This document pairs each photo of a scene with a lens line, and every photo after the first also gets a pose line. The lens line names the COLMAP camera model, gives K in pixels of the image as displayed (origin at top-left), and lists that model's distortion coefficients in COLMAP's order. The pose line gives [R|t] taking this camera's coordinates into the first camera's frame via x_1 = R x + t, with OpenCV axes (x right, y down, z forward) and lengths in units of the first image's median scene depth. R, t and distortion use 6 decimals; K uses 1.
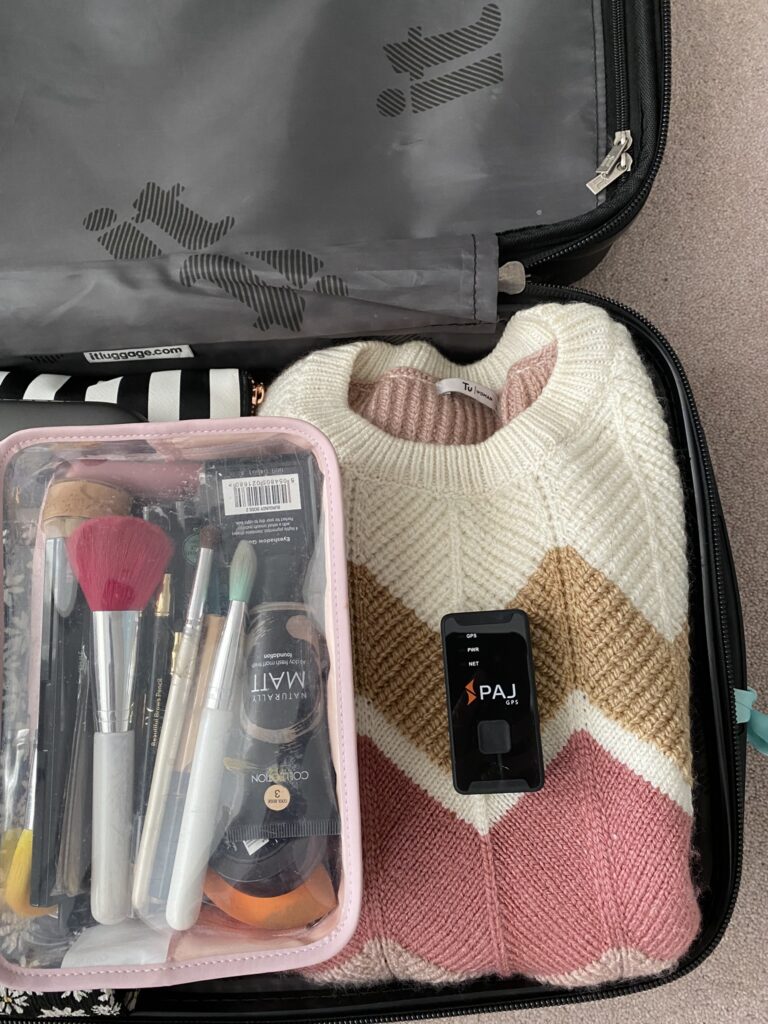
lens RADIAL K [[765.1, 0, 386.9], [0, 765.1, 506.8], [0, 0, 1]] dist [0.040039, -0.007142]
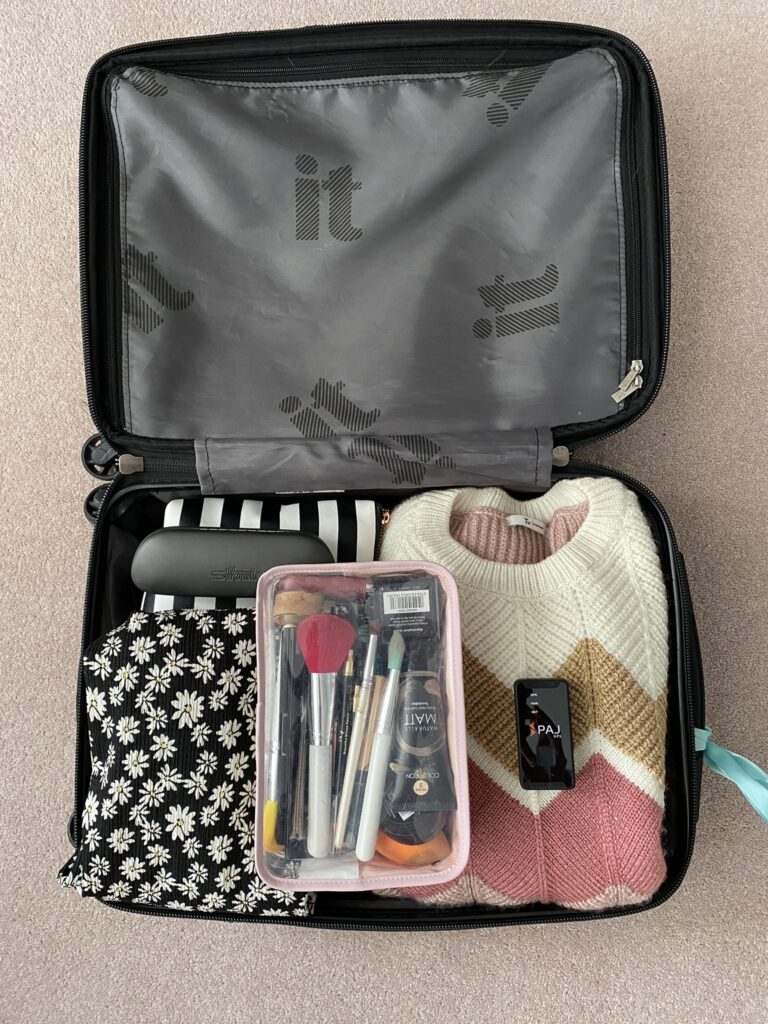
lens RADIAL K [[785.3, 0, 384.0], [0, 785.3, 512.0], [0, 0, 1]] dist [0.058855, -0.002913]
pose [[0.999450, 0.033128, 0.001166, -0.207112], [-0.033145, 0.999214, 0.021734, -0.229078], [-0.000445, -0.021761, 0.999763, -0.631741]]
